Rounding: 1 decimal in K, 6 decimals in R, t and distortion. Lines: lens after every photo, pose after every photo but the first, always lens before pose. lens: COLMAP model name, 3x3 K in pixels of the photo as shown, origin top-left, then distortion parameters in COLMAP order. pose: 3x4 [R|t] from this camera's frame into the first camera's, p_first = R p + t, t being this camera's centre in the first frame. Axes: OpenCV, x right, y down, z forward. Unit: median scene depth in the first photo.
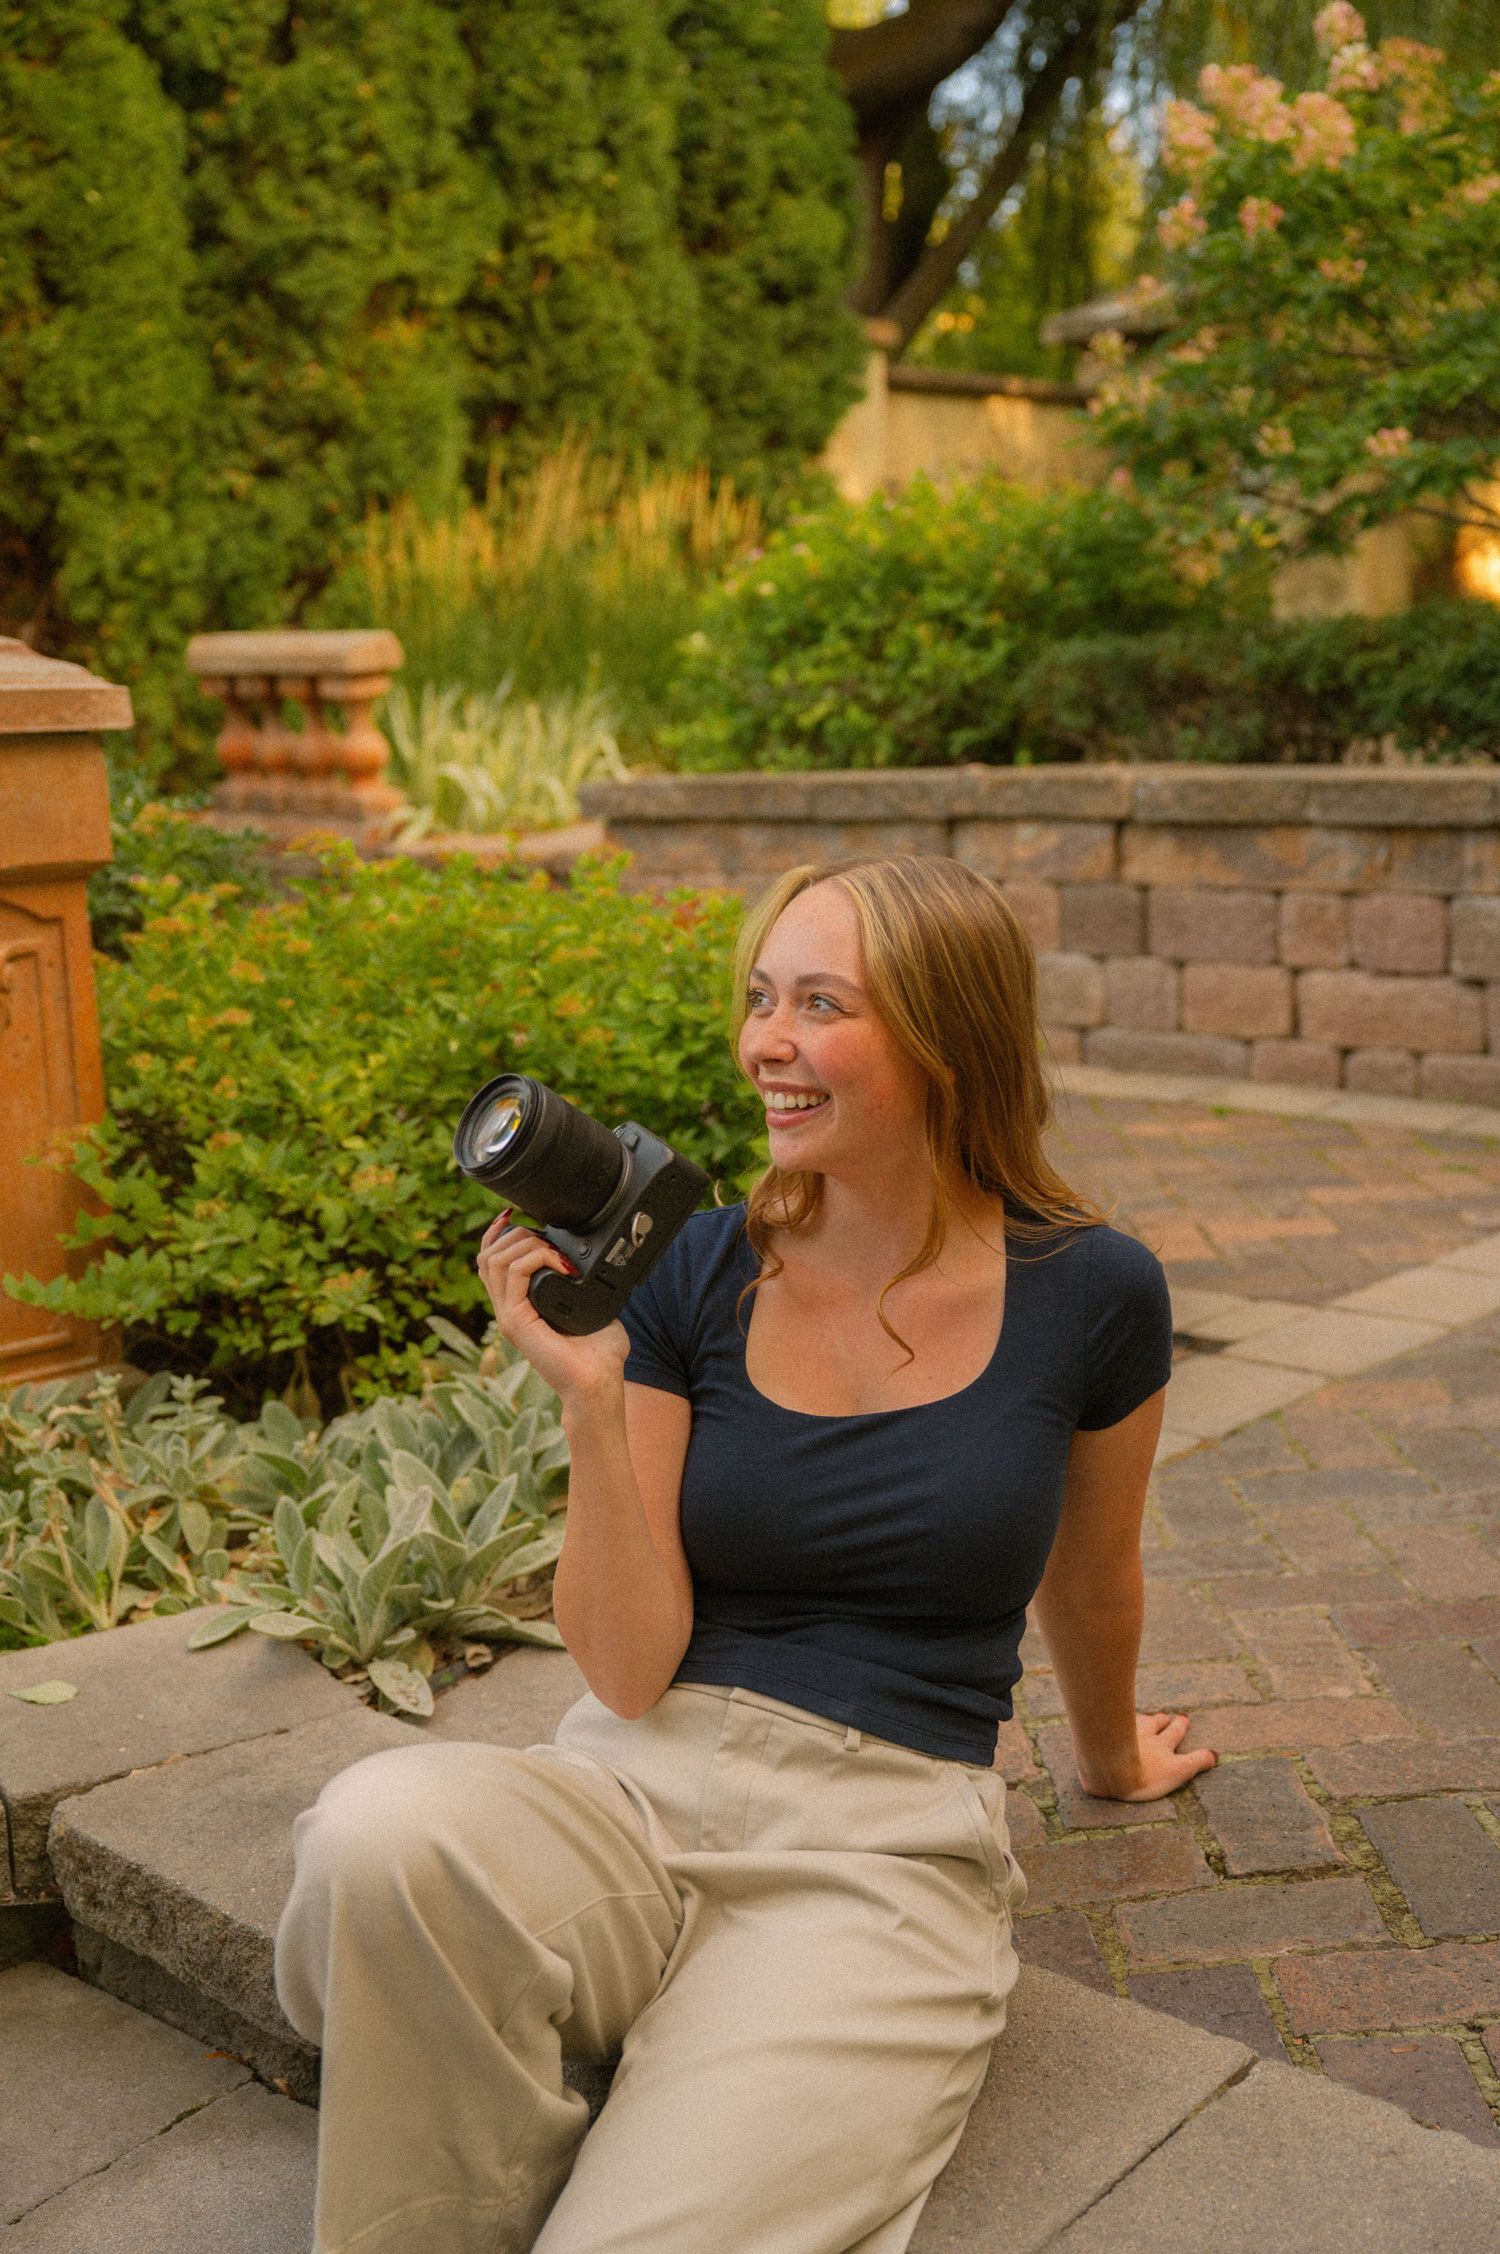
lens RADIAL K [[2523.1, 0, 754.5], [0, 2523.1, 1167.6], [0, 0, 1]] dist [0.005287, 0.001540]
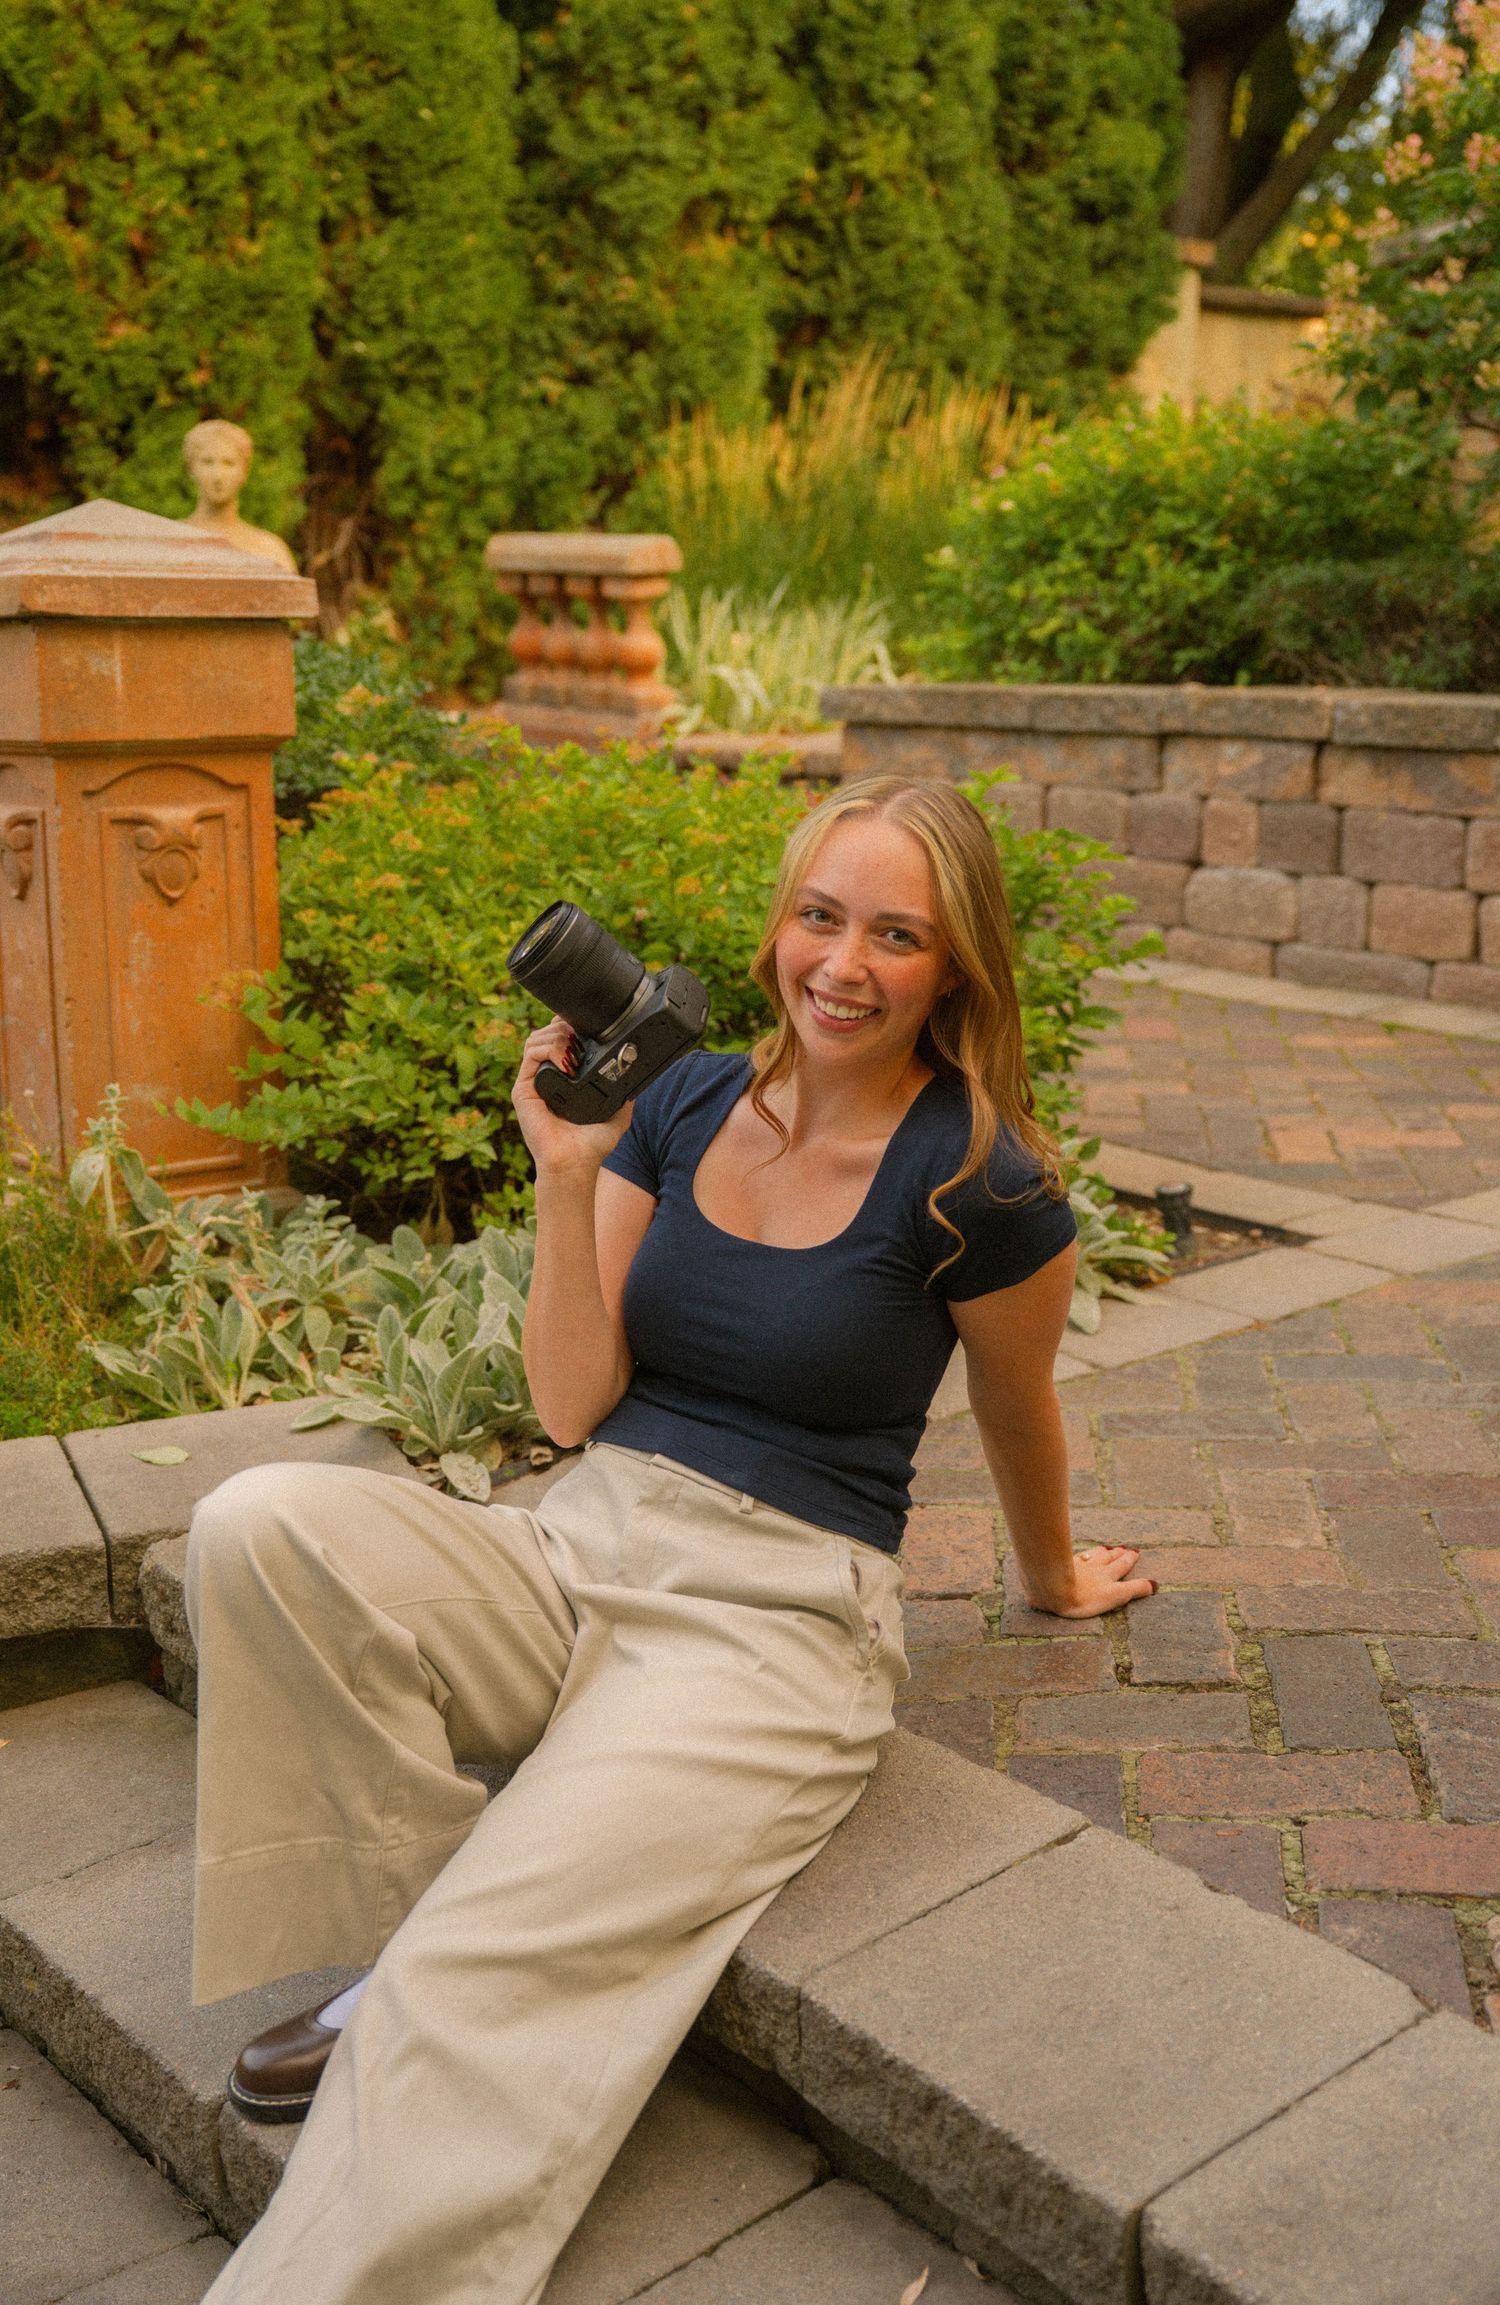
lens RADIAL K [[2459.7, 0, 750.0], [0, 2459.7, 1152.5], [0, 0, 1]] dist [0.002773, 0.006461]
pose [[0.990276, 0.061605, -0.124731, 0.049477], [-0.057307, 0.997642, 0.037766, 0.005226], [0.126764, -0.030251, 0.991472, -0.031674]]
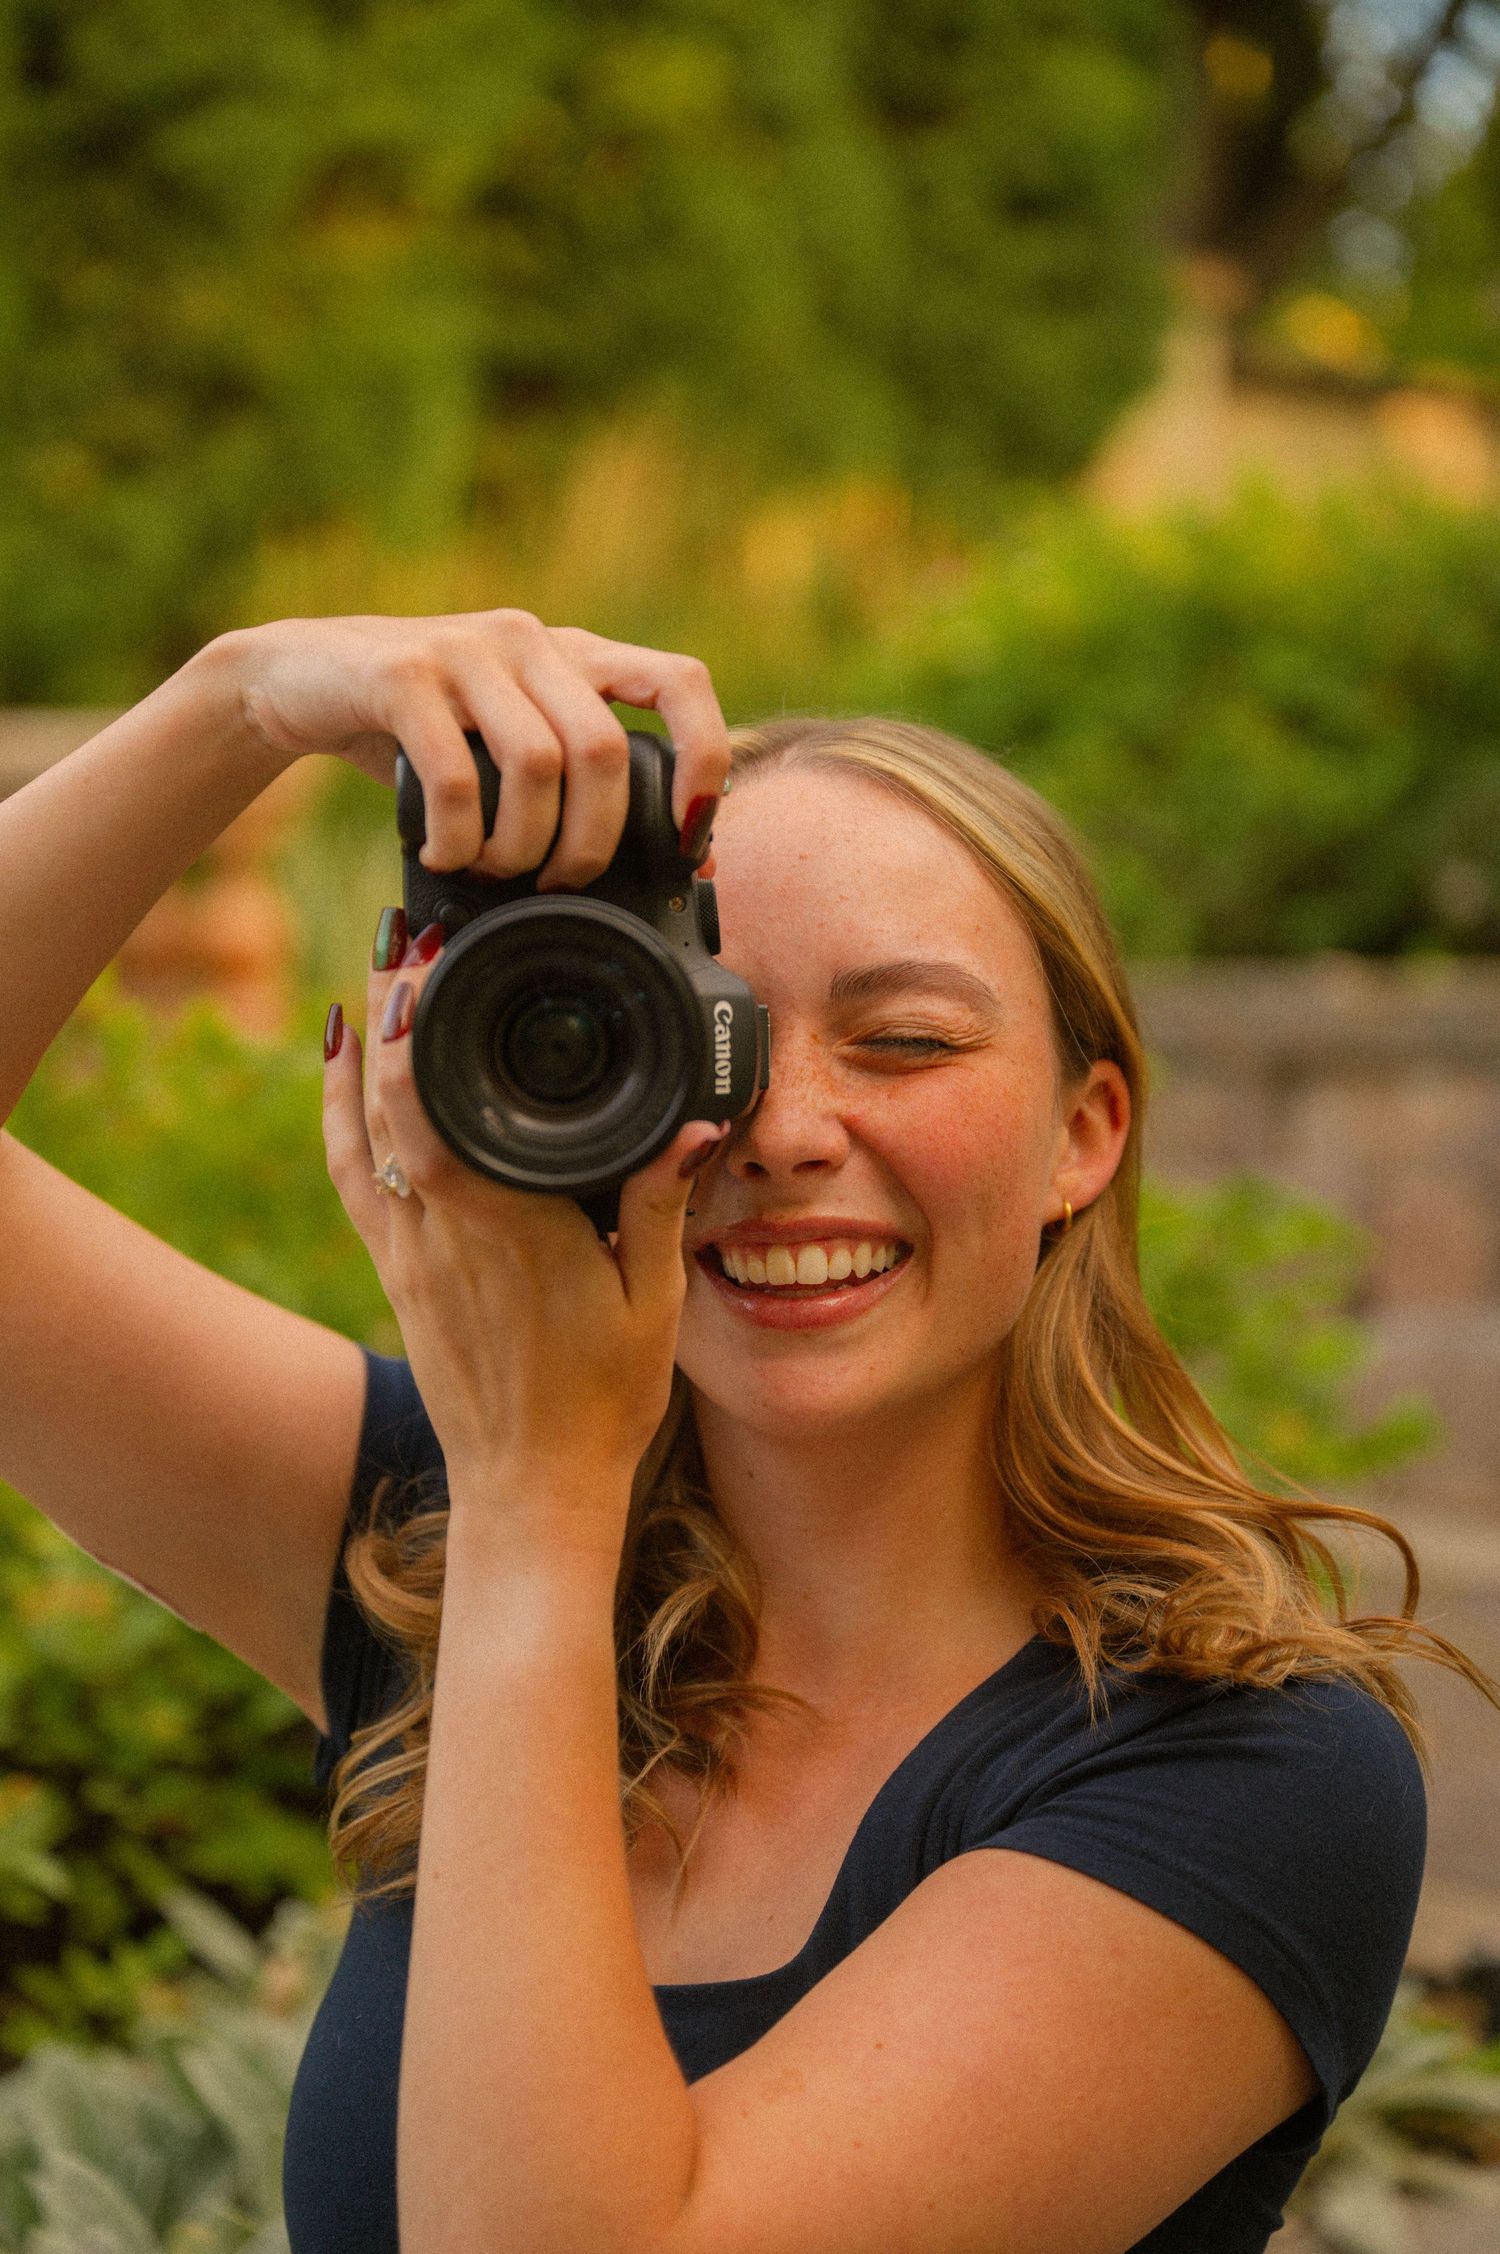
lens RADIAL K [[4405.0, 0, 750.0], [0, 4405.0, 1127.0], [0, 0, 1]] dist [0.344335, -3.156590]
pose [[0.997937, 0.041985, -0.048567, 0.009219], [-0.048465, 0.988820, -0.141017, 0.014402], [0.042103, 0.143080, 0.988815, 0.068275]]
